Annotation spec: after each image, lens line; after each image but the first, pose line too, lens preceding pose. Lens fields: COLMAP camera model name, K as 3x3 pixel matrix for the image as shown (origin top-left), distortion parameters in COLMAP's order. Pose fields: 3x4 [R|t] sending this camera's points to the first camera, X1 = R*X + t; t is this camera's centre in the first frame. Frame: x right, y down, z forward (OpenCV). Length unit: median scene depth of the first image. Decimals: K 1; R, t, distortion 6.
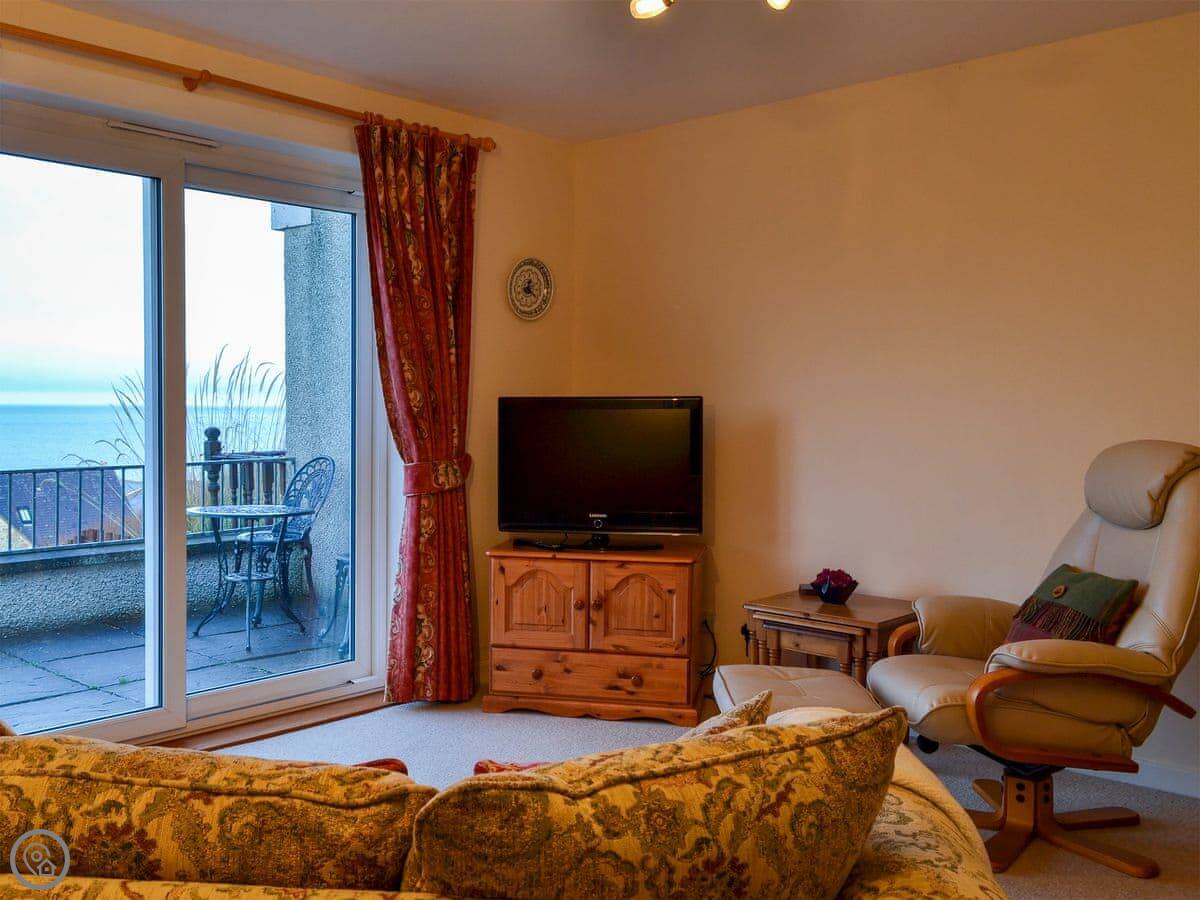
lens RADIAL K [[1130.7, 0, 599.6], [0, 1130.7, 414.9], [0, 0, 1]] dist [0.036765, 0.000115]
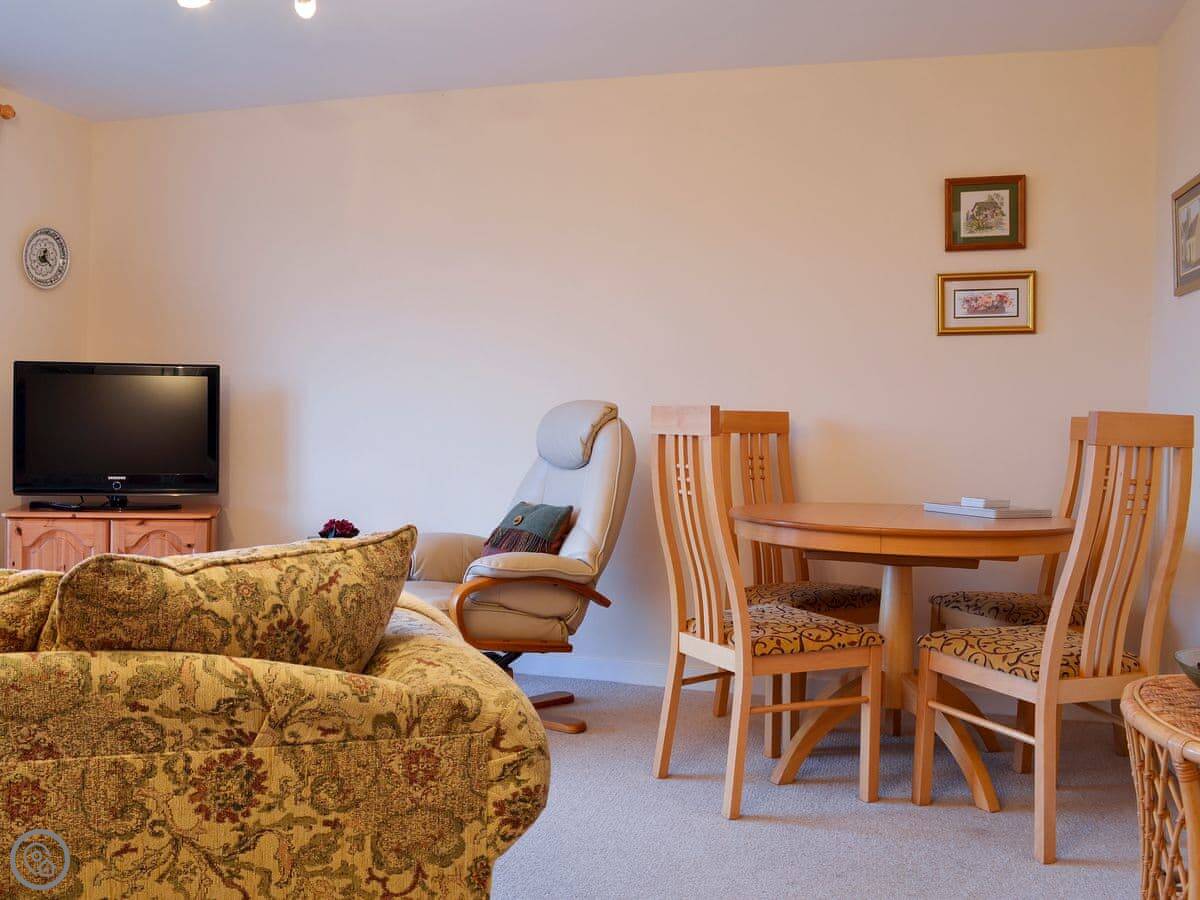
lens RADIAL K [[1040.8, 0, 600.0], [0, 1040.8, 450.0], [0, 0, 1]] dist [-0.059804, 0.003743]
pose [[0.894981, -0.013100, 0.445911, -0.105026], [-0.001029, 0.999505, 0.031431, 0.134967], [-0.446102, -0.028589, 0.894525, -0.260205]]
